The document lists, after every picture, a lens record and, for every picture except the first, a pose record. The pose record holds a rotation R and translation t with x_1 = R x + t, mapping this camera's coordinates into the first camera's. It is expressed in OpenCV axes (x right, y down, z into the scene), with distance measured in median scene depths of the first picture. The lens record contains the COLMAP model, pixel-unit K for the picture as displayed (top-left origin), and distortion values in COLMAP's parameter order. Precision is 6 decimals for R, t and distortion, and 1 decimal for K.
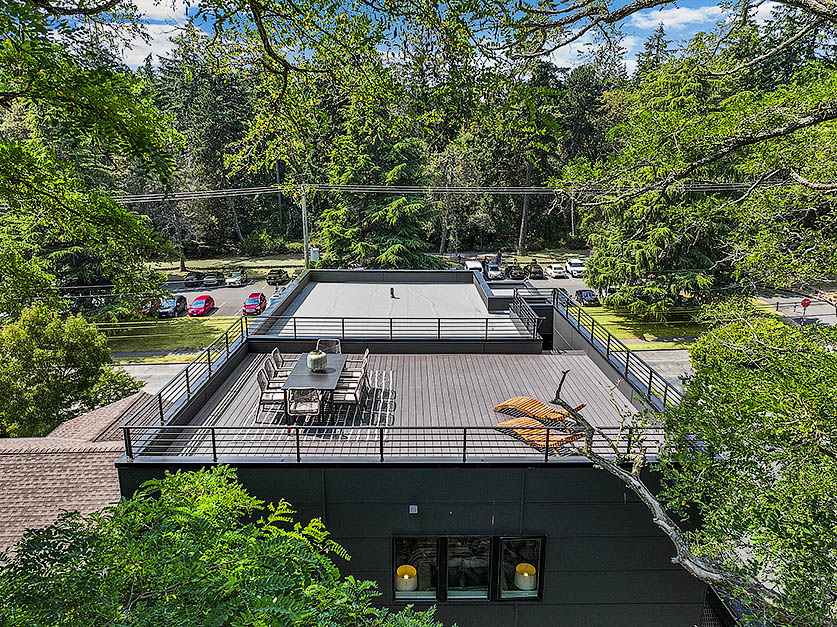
lens RADIAL K [[585.7, 0, 445.0], [0, 585.7, 316.6], [0, 0, 1]] dist [0.002672, 0.007636]
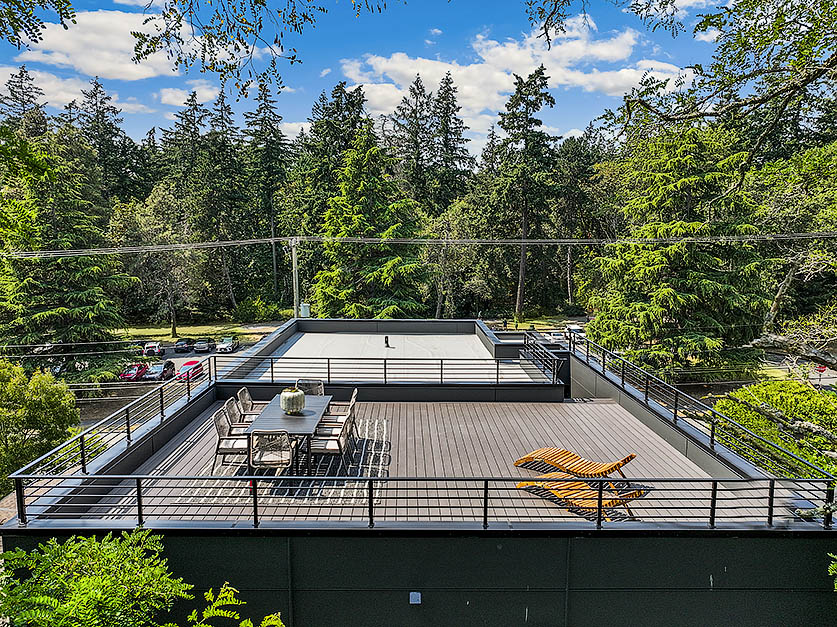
lens RADIAL K [[587.4, 0, 421.3], [0, 587.4, 309.9], [0, 0, 1]] dist [-0.002032, 0.015724]
pose [[0.999453, -0.010868, -0.031236, -0.004383], [0.006597, 0.990999, -0.133709, 0.016600], [0.032408, 0.133430, 0.990528, 0.052870]]
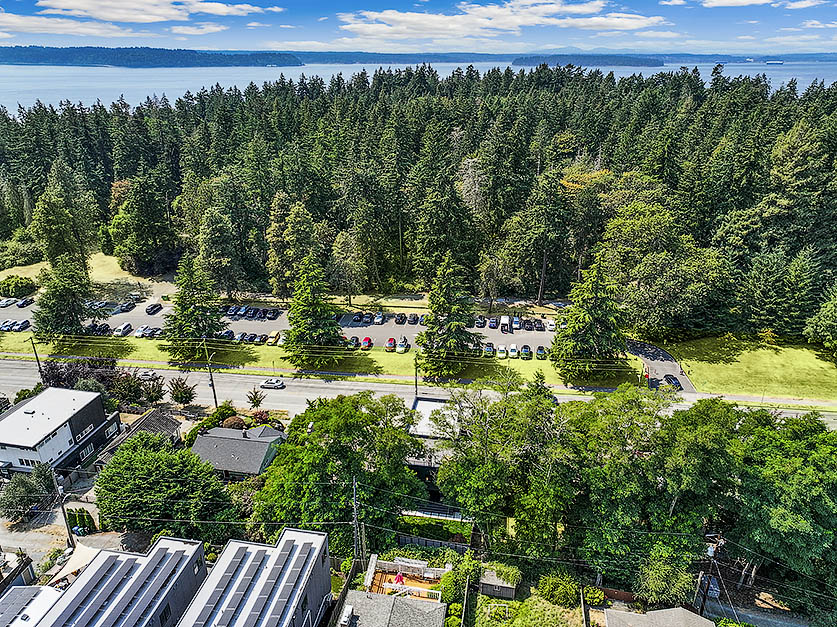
lens RADIAL K [[587.4, 0, 421.3], [0, 587.4, 309.9], [0, 0, 1]] dist [-0.002032, 0.015724]
pose [[0.975829, 0.068080, -0.207660, 0.276230], [-0.037528, 0.988325, 0.147663, -0.596872], [0.215289, -0.136301, 0.966992, -1.294660]]
